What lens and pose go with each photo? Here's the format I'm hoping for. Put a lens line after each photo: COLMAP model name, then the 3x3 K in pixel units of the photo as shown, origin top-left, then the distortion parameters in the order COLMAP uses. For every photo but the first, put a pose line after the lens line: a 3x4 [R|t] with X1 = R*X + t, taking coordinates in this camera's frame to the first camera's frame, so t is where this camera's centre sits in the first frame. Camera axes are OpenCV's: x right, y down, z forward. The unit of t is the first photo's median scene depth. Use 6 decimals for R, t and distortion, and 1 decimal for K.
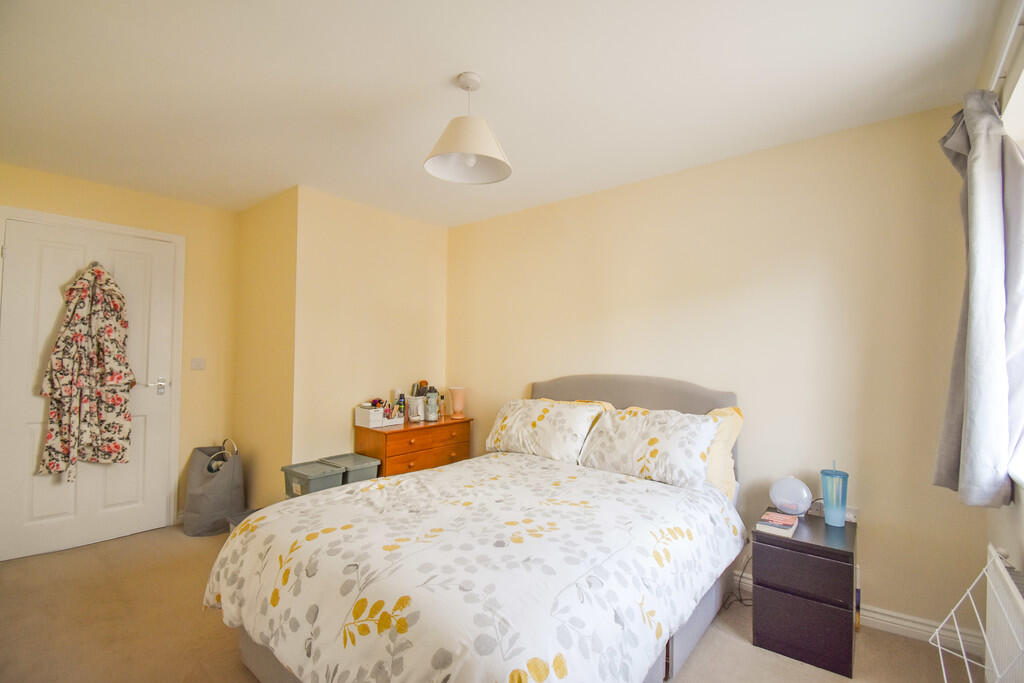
lens RADIAL K [[452.3, 0, 515.1], [0, 452.3, 336.7], [0, 0, 1]] dist [-0.004245, -0.012006]
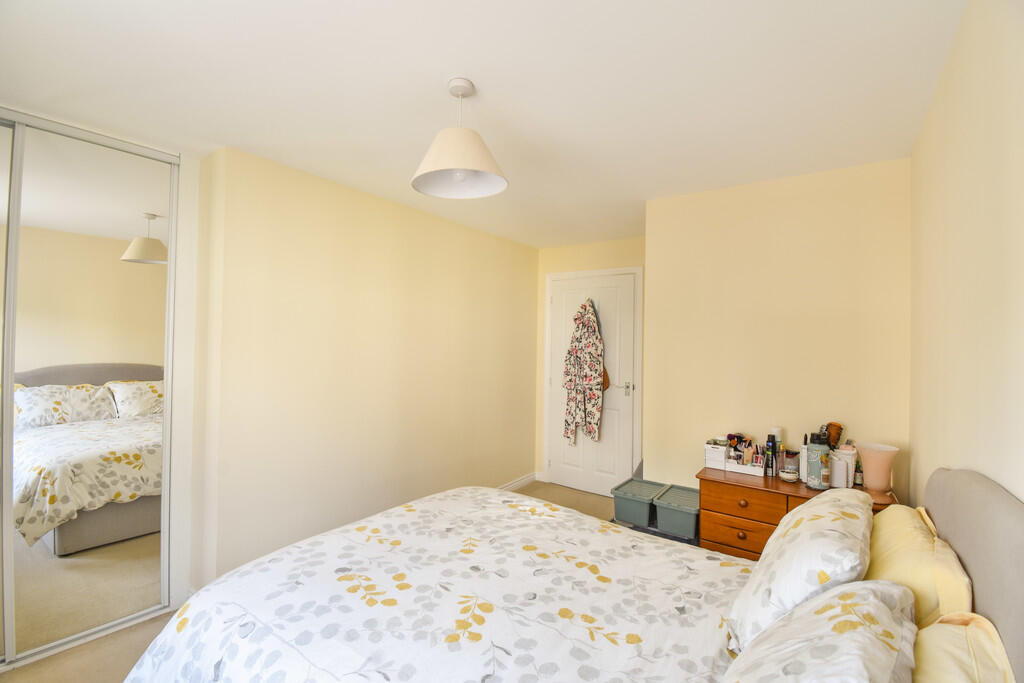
lens RADIAL K [[452.3, 0, 512.5], [0, 452.3, 350.2], [0, 0, 1]] dist [-0.004245, -0.012006]
pose [[0.061217, 0.019060, -0.997942, 0.800184], [0.019640, 0.999601, 0.020297, -0.053879], [0.997931, -0.020843, 0.060818, 1.038156]]
